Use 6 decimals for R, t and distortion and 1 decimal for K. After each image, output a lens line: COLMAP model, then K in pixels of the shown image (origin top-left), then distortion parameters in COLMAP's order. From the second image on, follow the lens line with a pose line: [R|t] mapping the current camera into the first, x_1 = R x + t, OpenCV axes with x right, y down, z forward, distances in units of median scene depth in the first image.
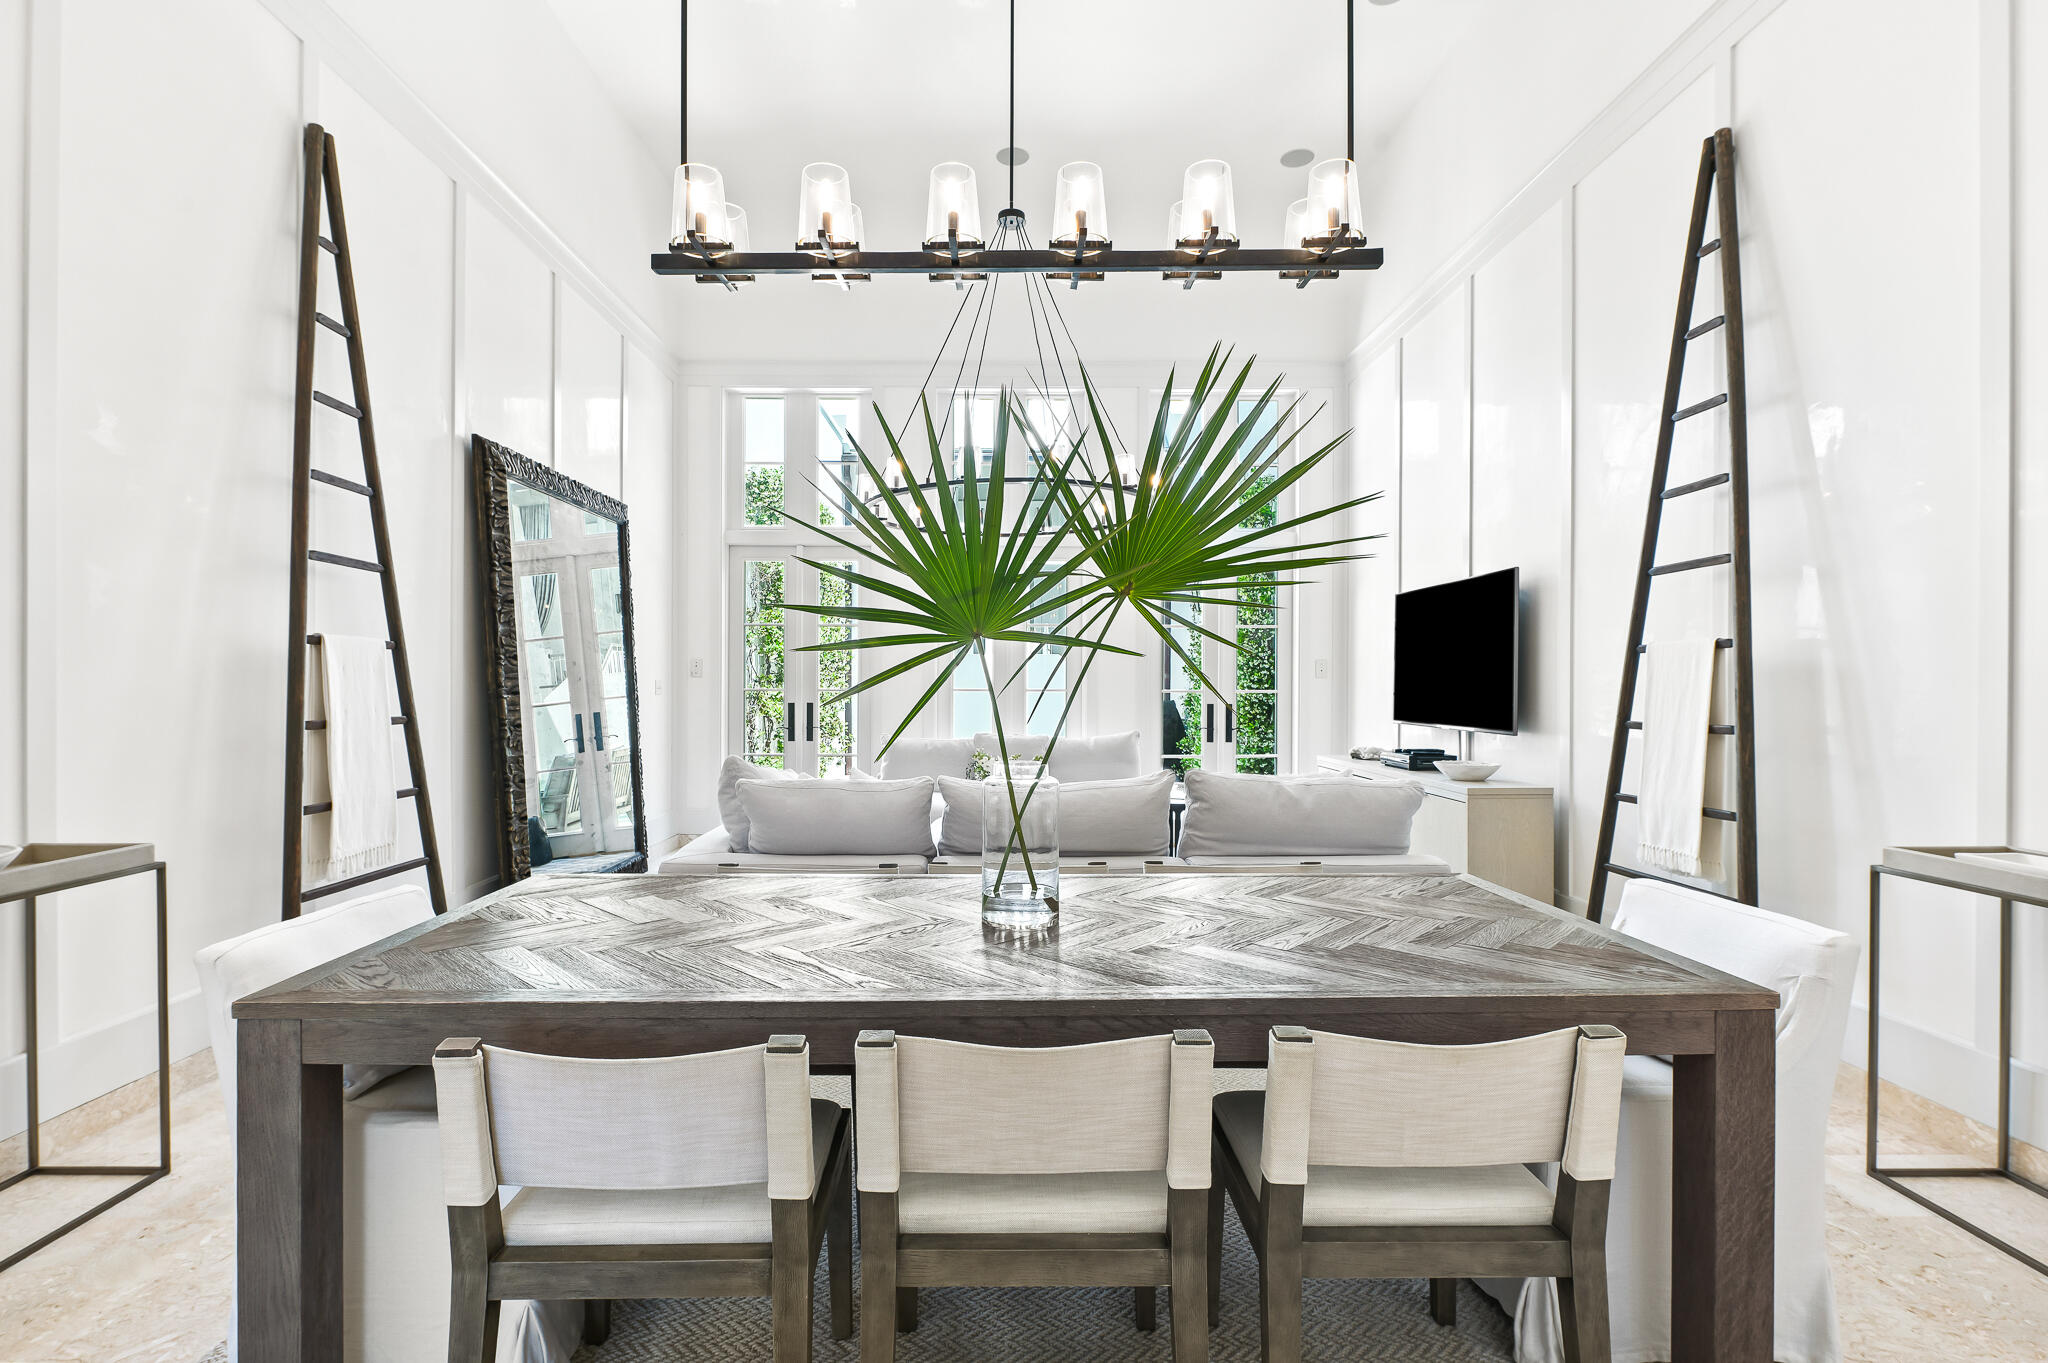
lens RADIAL K [[975.3, 0, 1024.0], [0, 975.3, 681.5], [0, 0, 1]] dist [-0.008453, -0.000347]
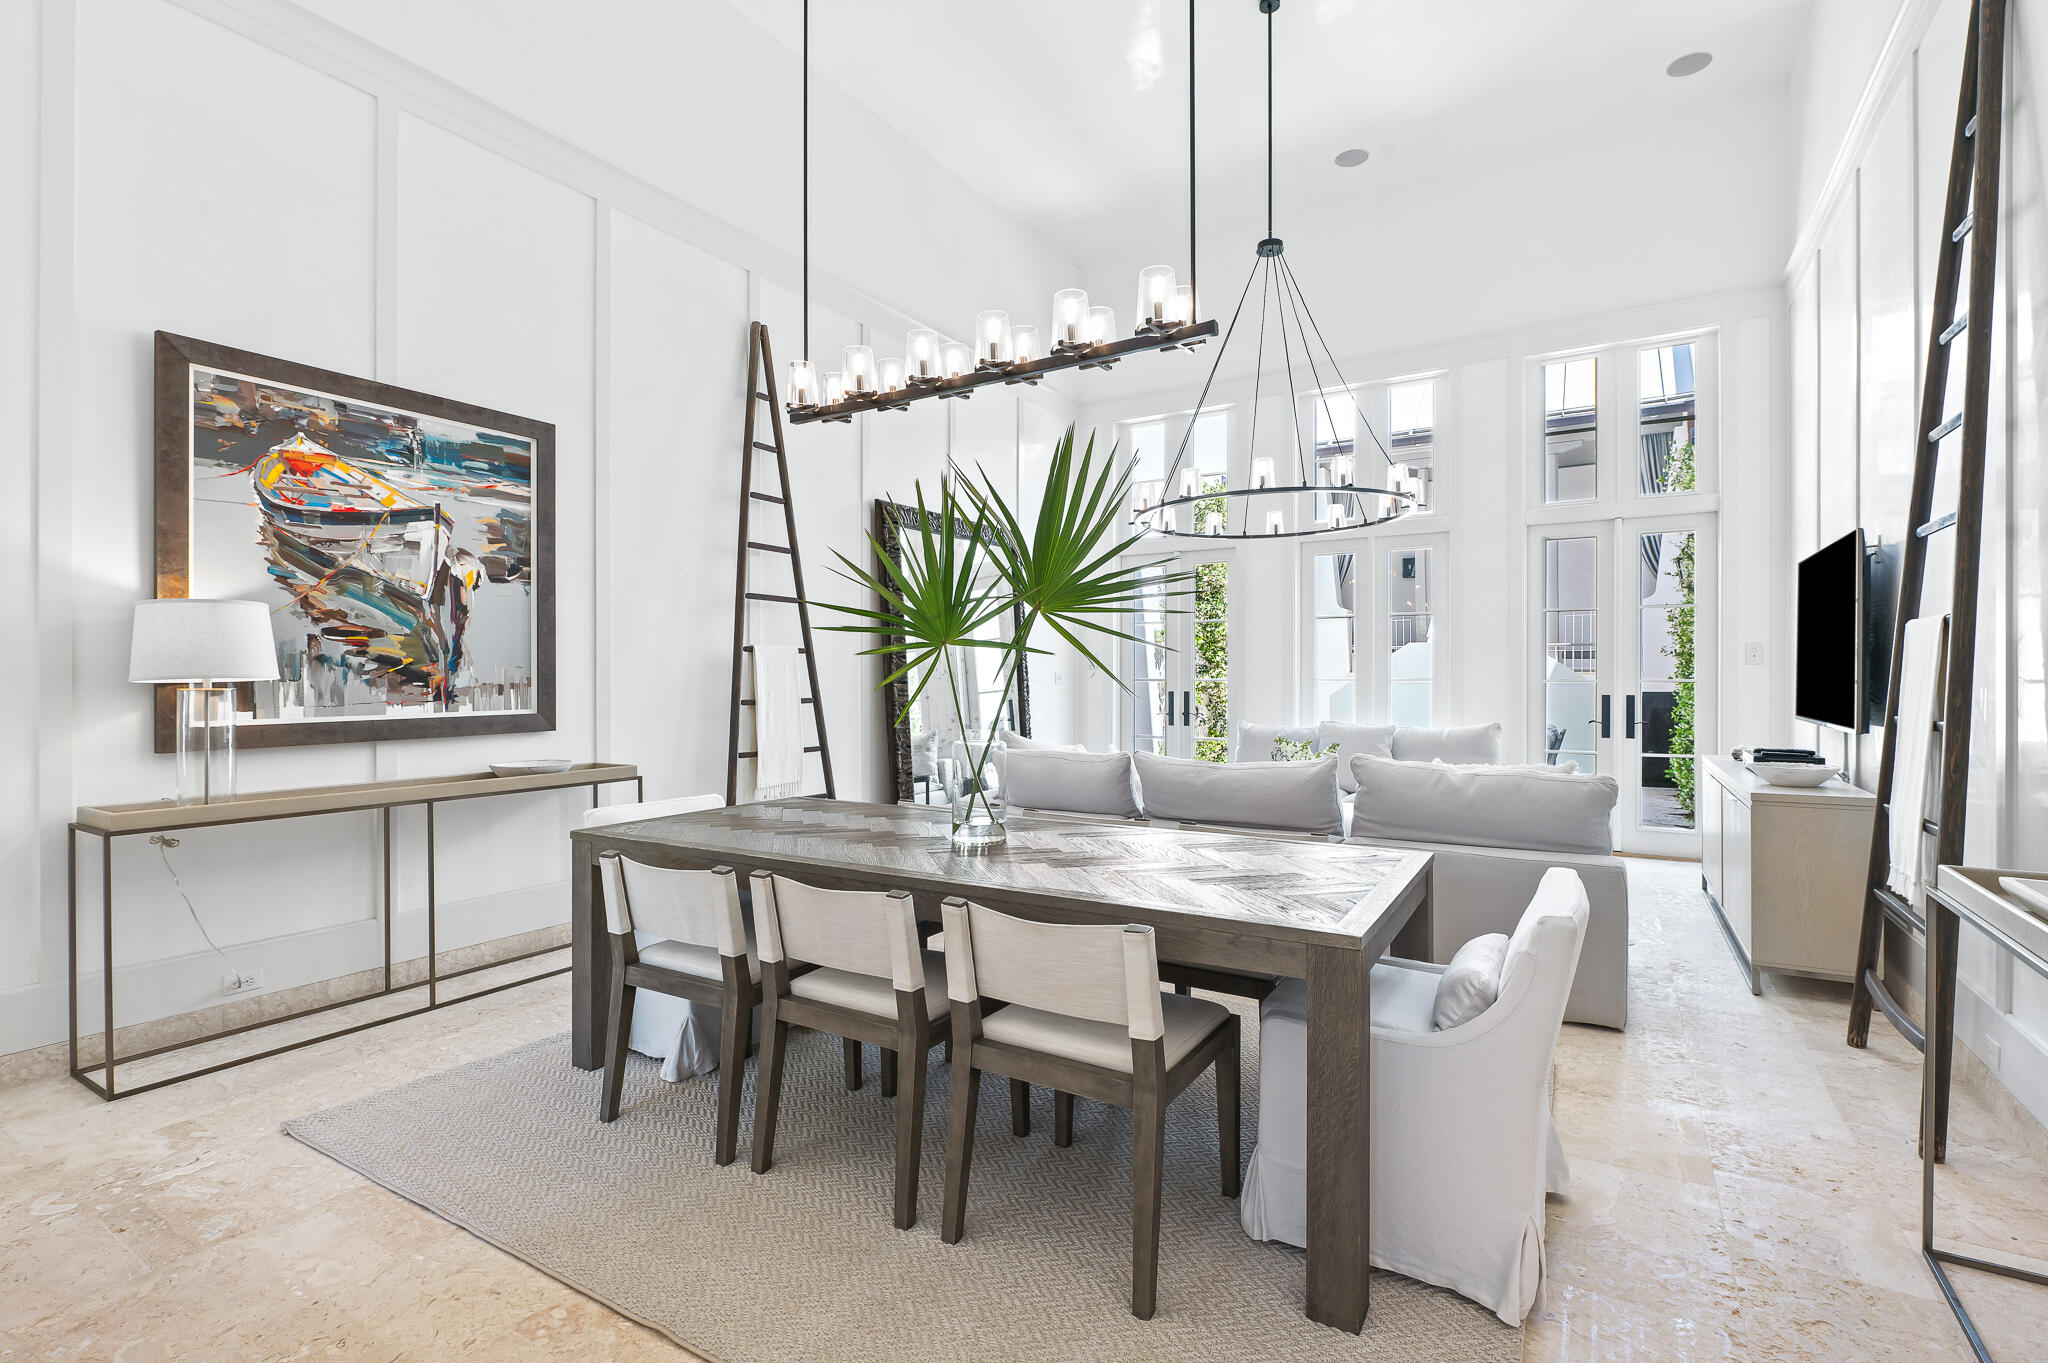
lens RADIAL K [[975.3, 0, 1024.0], [0, 975.3, 681.5], [0, 0, 1]] dist [-0.008453, -0.000347]
pose [[0.838729, -0.000378, -0.544550, 0.491607], [0.006132, 0.999943, 0.008752, -0.000817], [0.544515, -0.010680, 0.838683, -0.095242]]
